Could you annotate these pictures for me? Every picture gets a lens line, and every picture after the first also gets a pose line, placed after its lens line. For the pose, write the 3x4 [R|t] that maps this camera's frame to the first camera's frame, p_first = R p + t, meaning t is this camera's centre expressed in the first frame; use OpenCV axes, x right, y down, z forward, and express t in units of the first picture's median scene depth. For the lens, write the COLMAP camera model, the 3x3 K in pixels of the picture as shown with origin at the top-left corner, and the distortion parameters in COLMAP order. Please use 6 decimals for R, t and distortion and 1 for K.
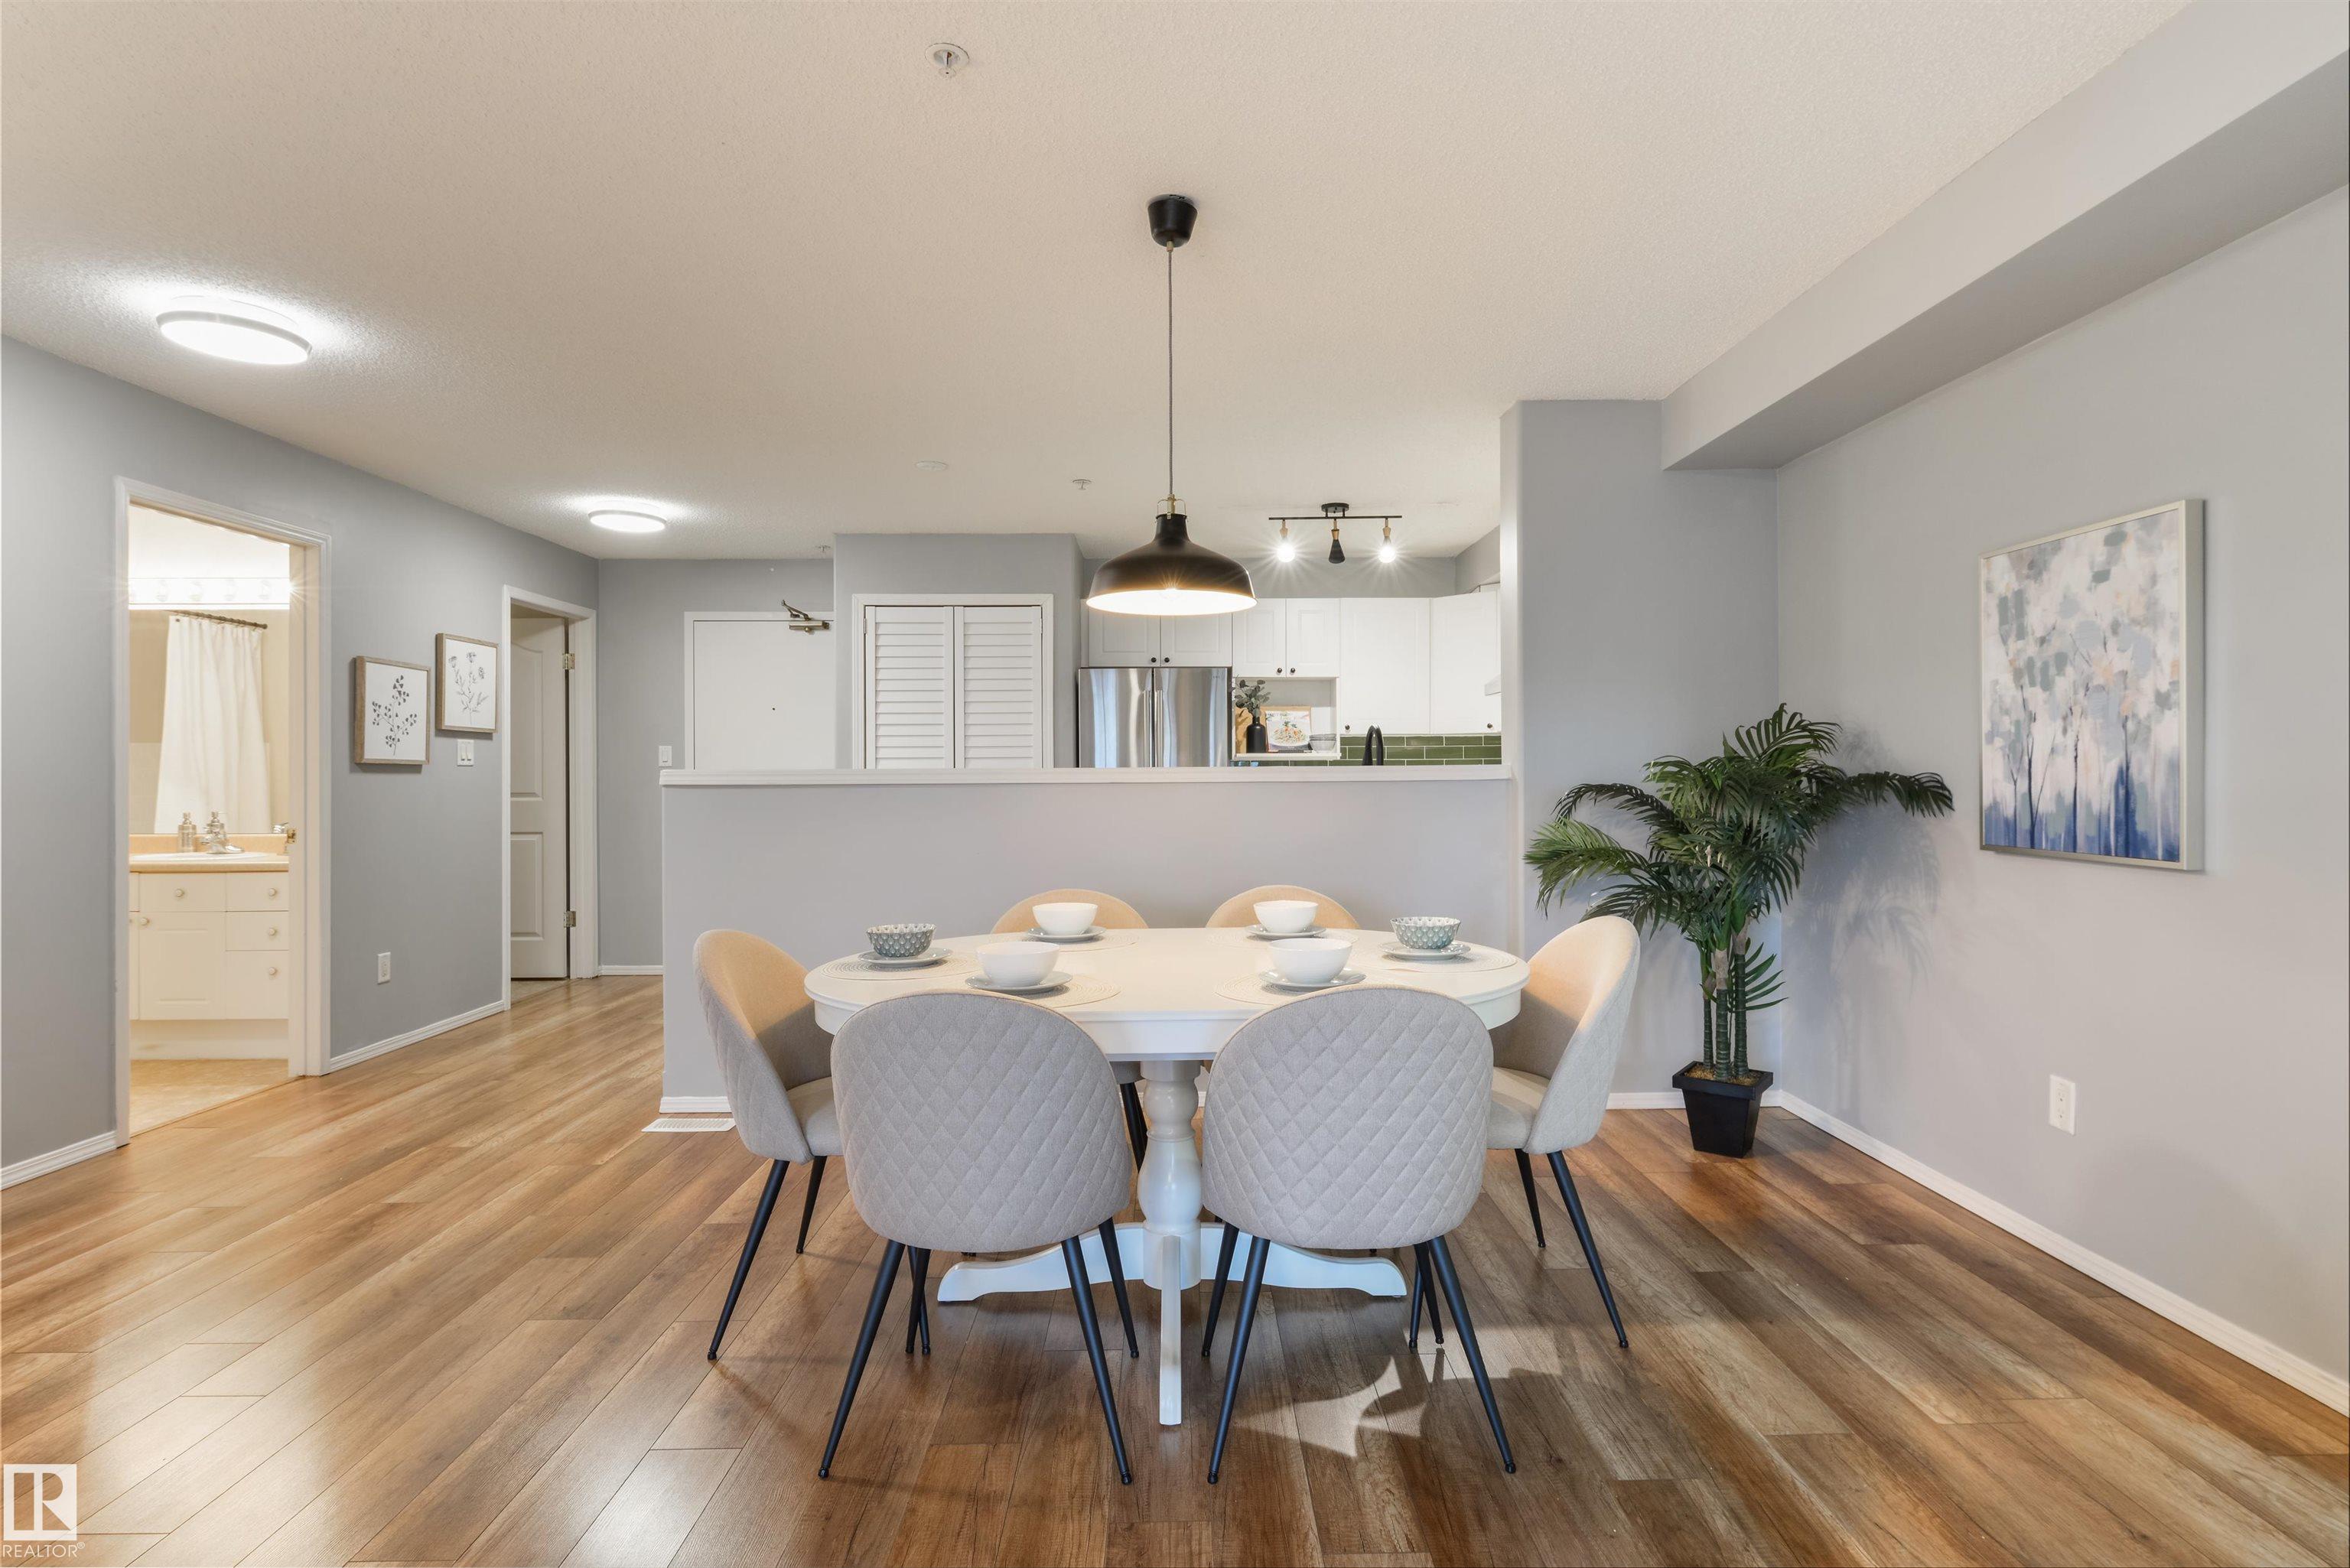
lens RADIAL K [[1150.7, 0, 1186.9], [0, 1150.7, 767.9], [0, 0, 1]] dist [-0.007539, 0.000411]
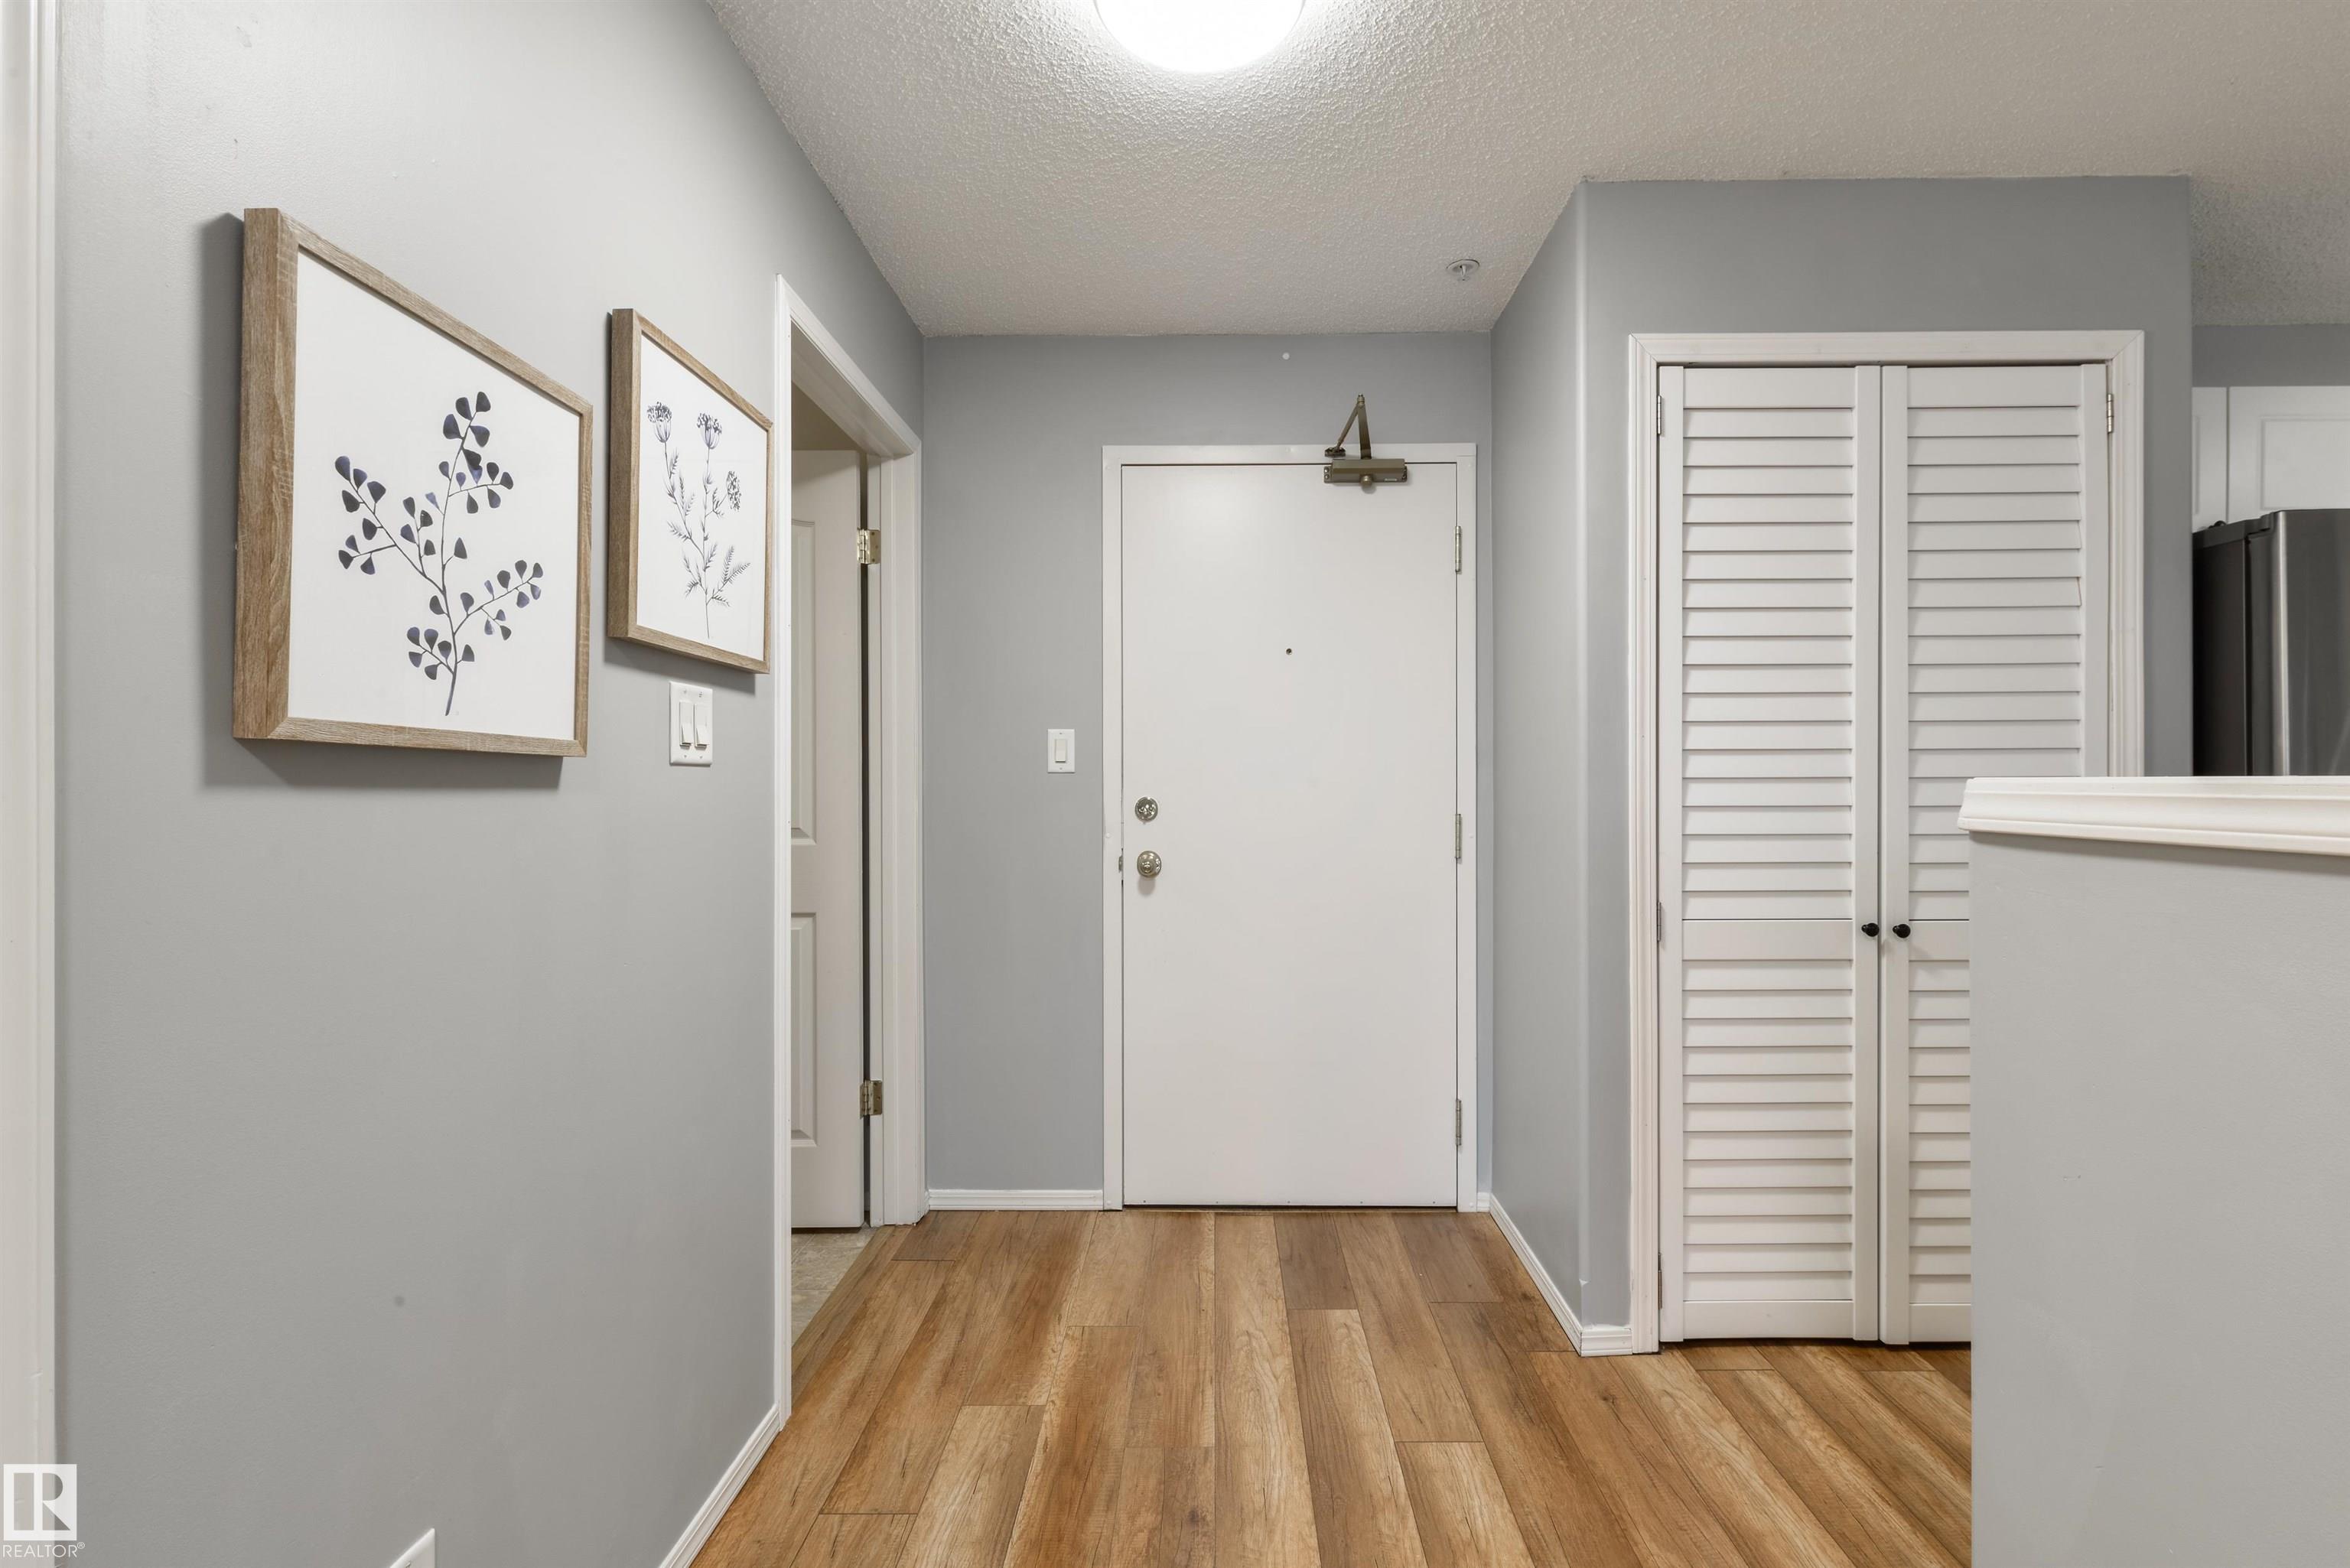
lens RADIAL K [[1049.6, 0, 1201.6], [0, 1049.6, 785.4], [0, 0, 1]] dist [-0.007197, 0.001573]
pose [[0.999418, 0.002103, -0.034048, -0.664986], [-0.001890, 0.999979, 0.006268, 0.002874], [0.034061, -0.006200, 0.999401, 0.993425]]
